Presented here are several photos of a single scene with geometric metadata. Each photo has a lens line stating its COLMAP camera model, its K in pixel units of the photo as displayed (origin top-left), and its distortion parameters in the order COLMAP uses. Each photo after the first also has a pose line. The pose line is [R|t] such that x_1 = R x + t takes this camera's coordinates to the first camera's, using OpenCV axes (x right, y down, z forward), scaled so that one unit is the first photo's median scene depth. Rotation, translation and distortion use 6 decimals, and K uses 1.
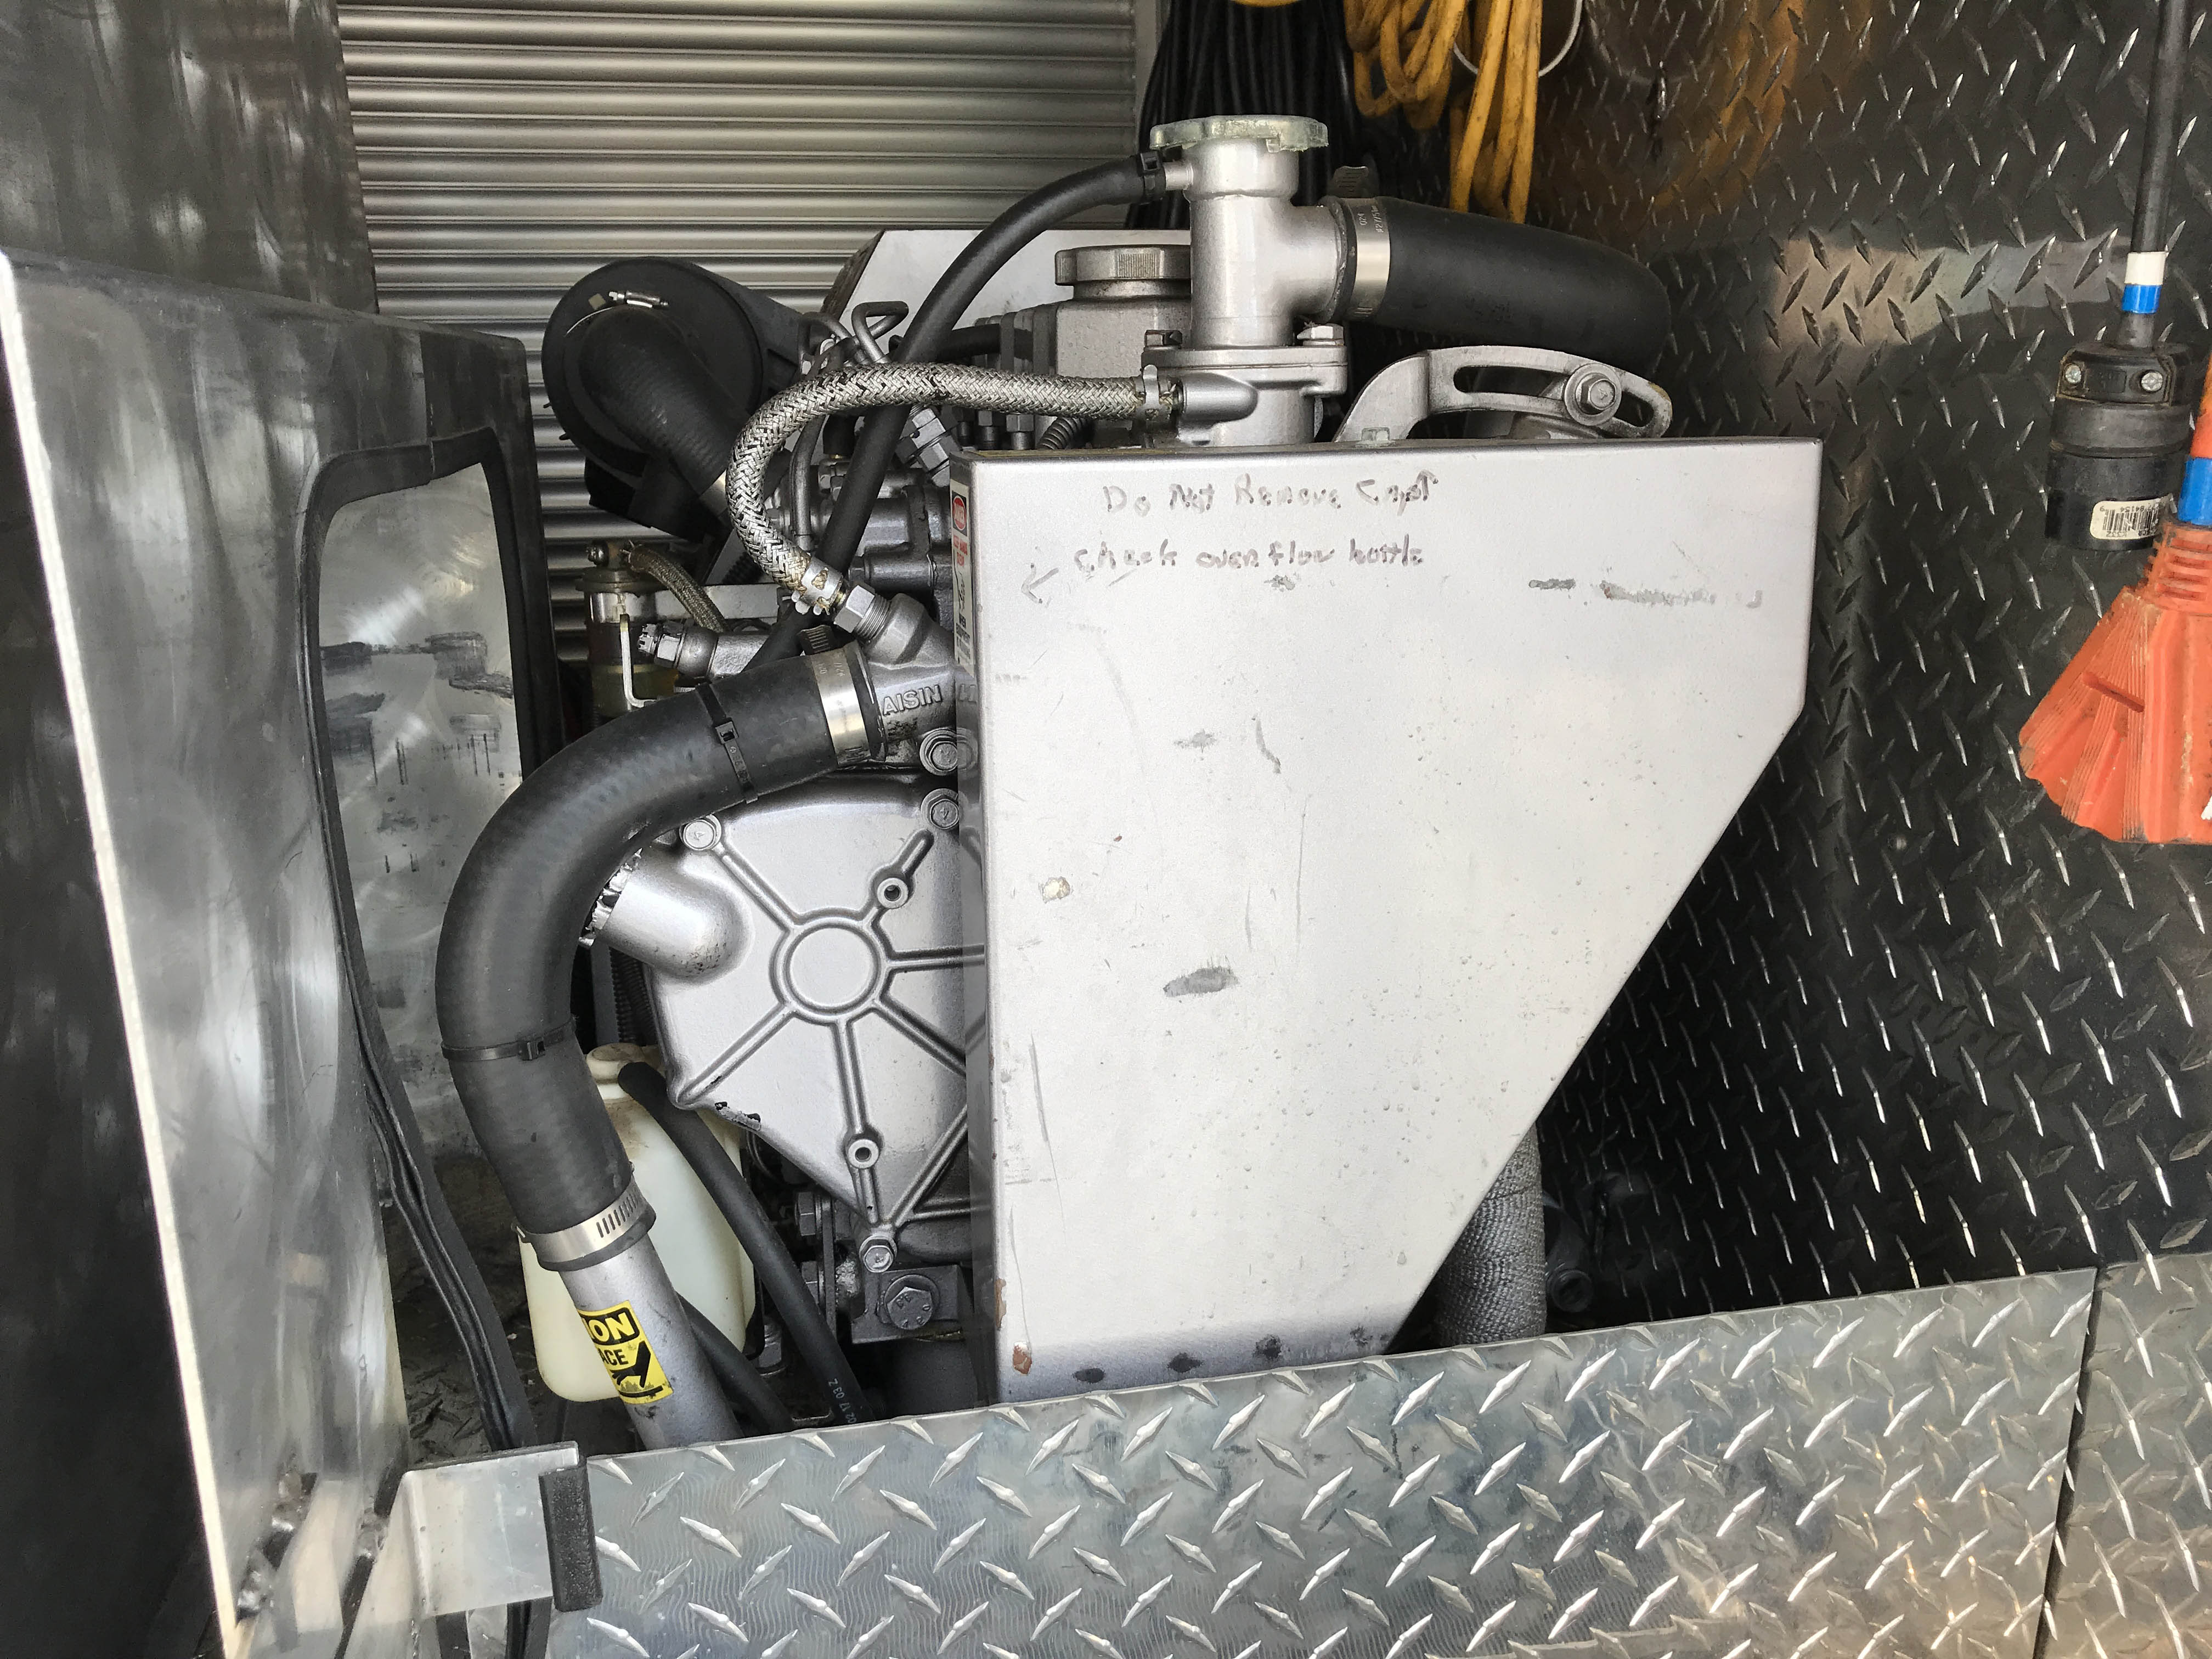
lens RADIAL K [[1846.4, 0, 1111.5], [0, 1846.4, 846.2], [0, 0, 1]] dist [0.041147, -0.057765]
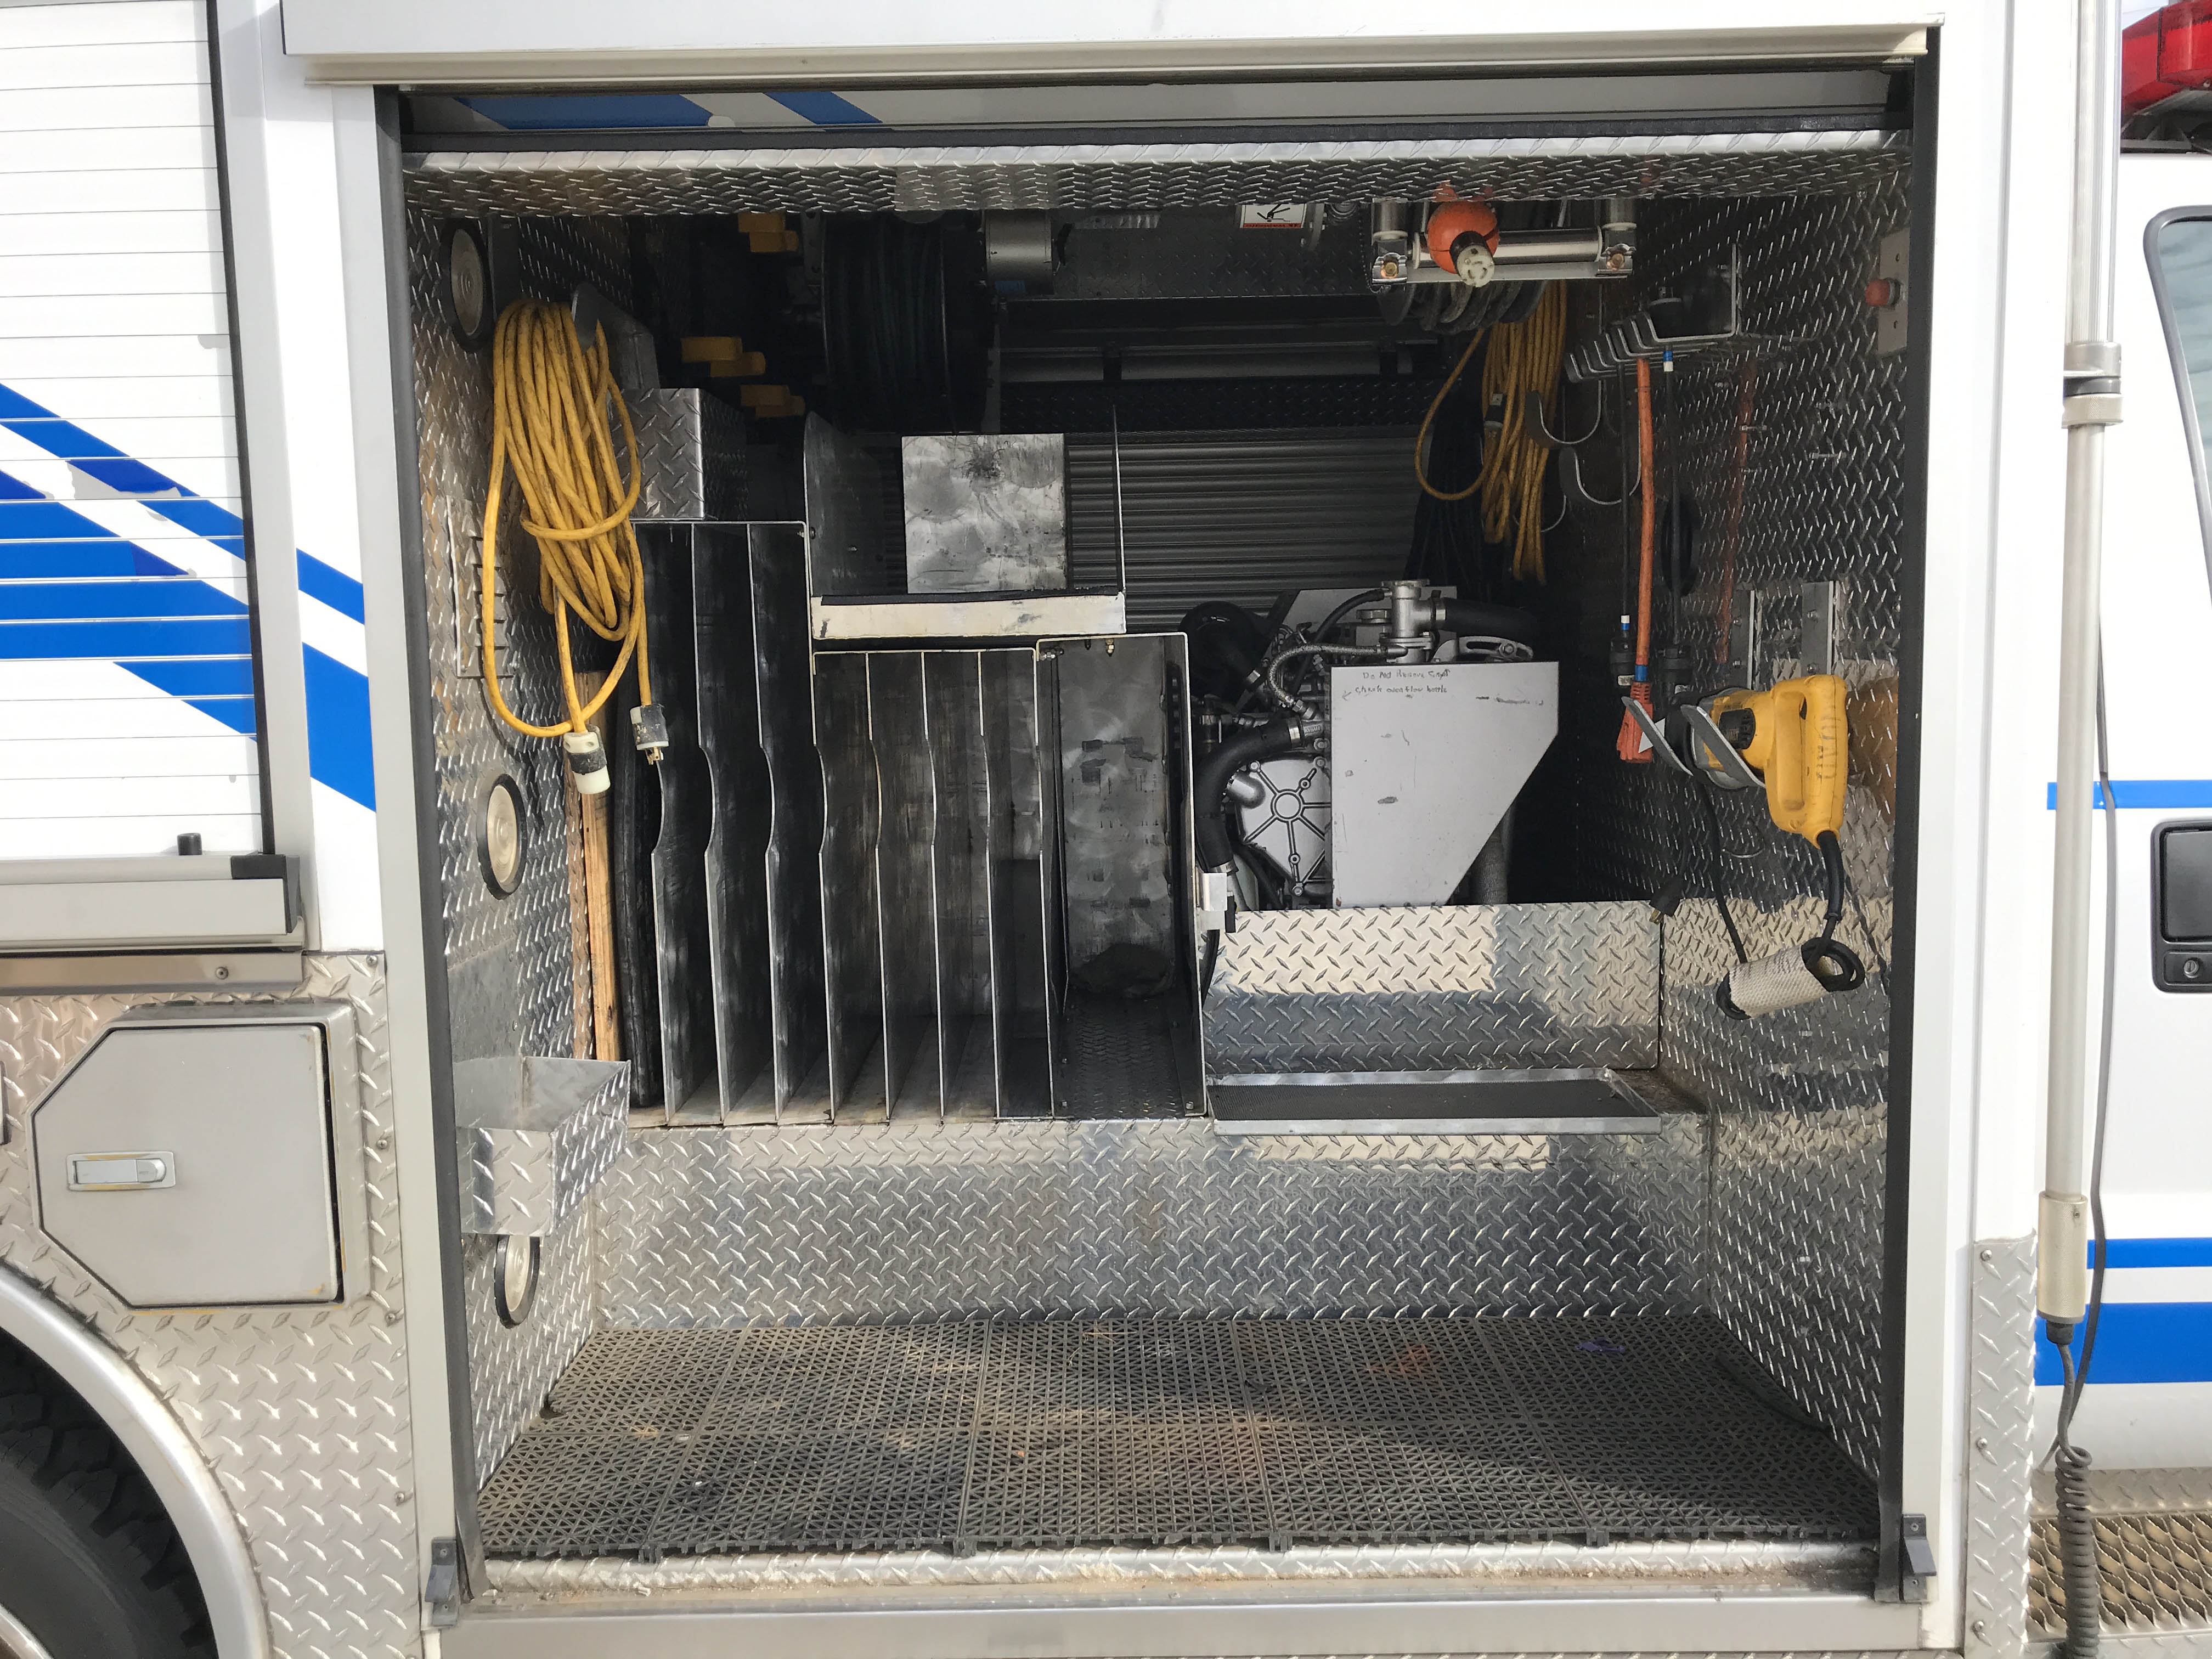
lens RADIAL K [[1846.4, 0, 1087.1], [0, 1846.4, 846.6], [0, 0, 1]] dist [0.041147, -0.057765]
pose [[0.979759, 0.016128, -0.199528, 0.187865], [-0.040756, 0.991943, -0.119950, 0.602368], [0.195986, 0.125654, 0.972523, -2.611851]]
